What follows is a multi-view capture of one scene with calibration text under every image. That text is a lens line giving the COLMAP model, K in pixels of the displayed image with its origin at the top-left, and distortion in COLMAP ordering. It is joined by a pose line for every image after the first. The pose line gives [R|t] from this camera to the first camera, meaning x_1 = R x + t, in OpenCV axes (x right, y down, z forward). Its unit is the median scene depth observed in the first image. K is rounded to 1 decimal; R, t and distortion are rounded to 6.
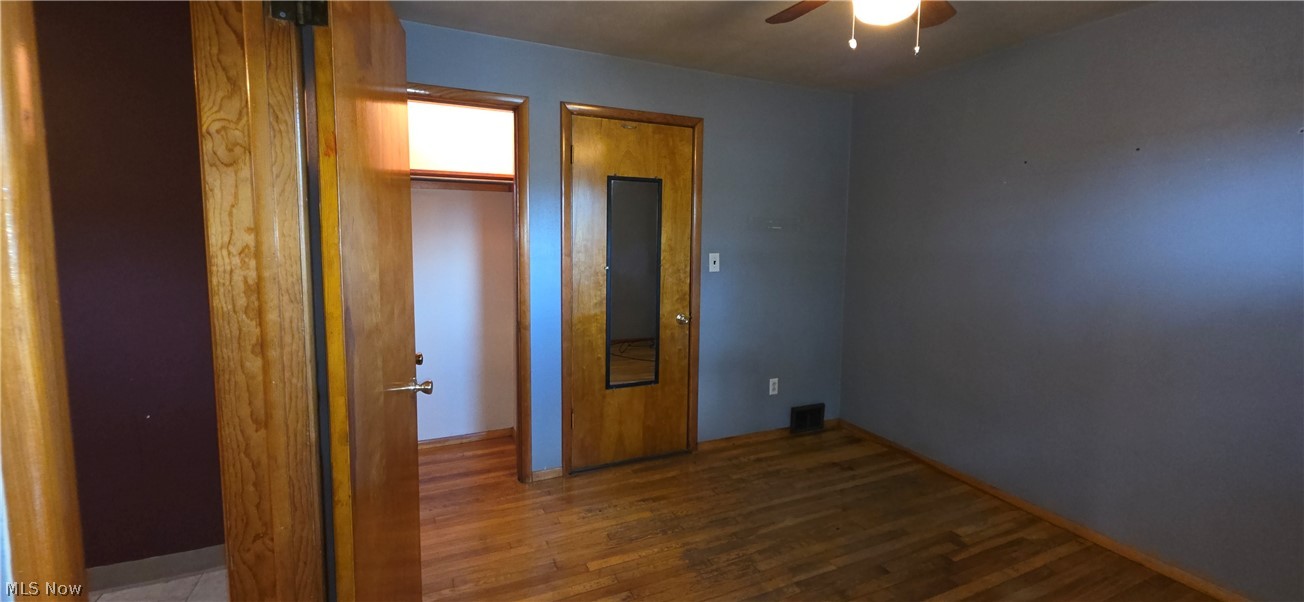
lens RADIAL K [[521.3, 0, 656.1], [0, 521.3, 281.5], [0, 0, 1]] dist [0.002212, -0.000071]
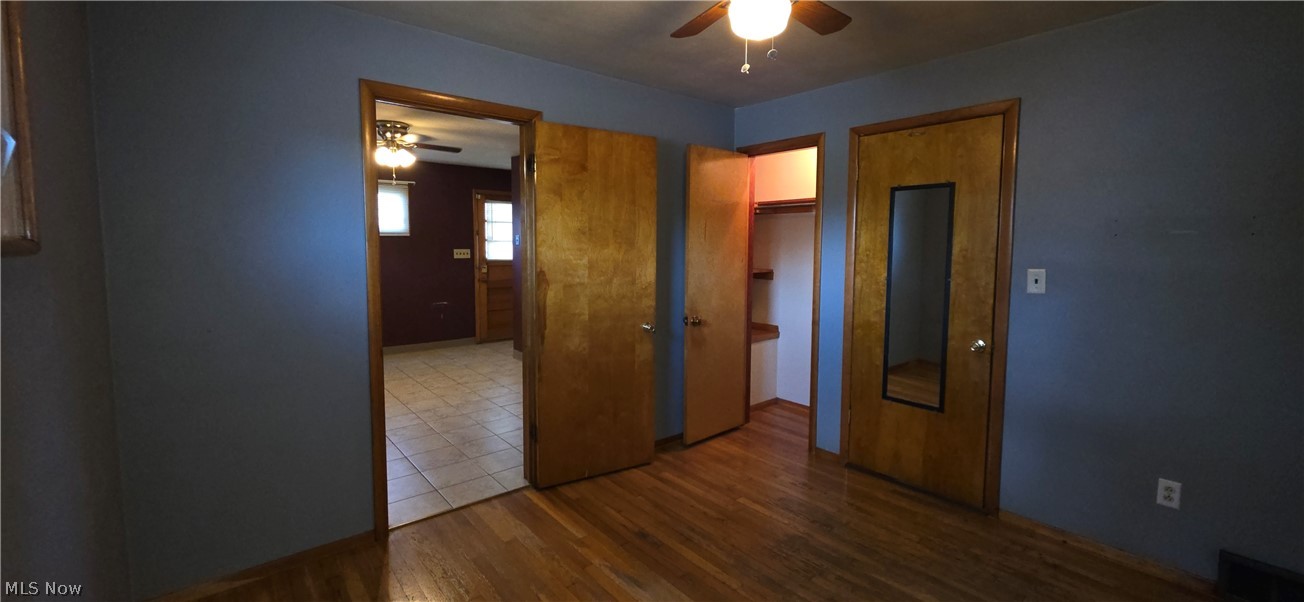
lens RADIAL K [[521.3, 0, 656.1], [0, 521.3, 281.5], [0, 0, 1]] dist [0.002212, -0.000071]
pose [[0.274844, 0.054351, -0.959951, 0.731576], [-0.090943, 0.995394, 0.030320, -0.009102], [0.957178, 0.078968, 0.278521, 0.280509]]
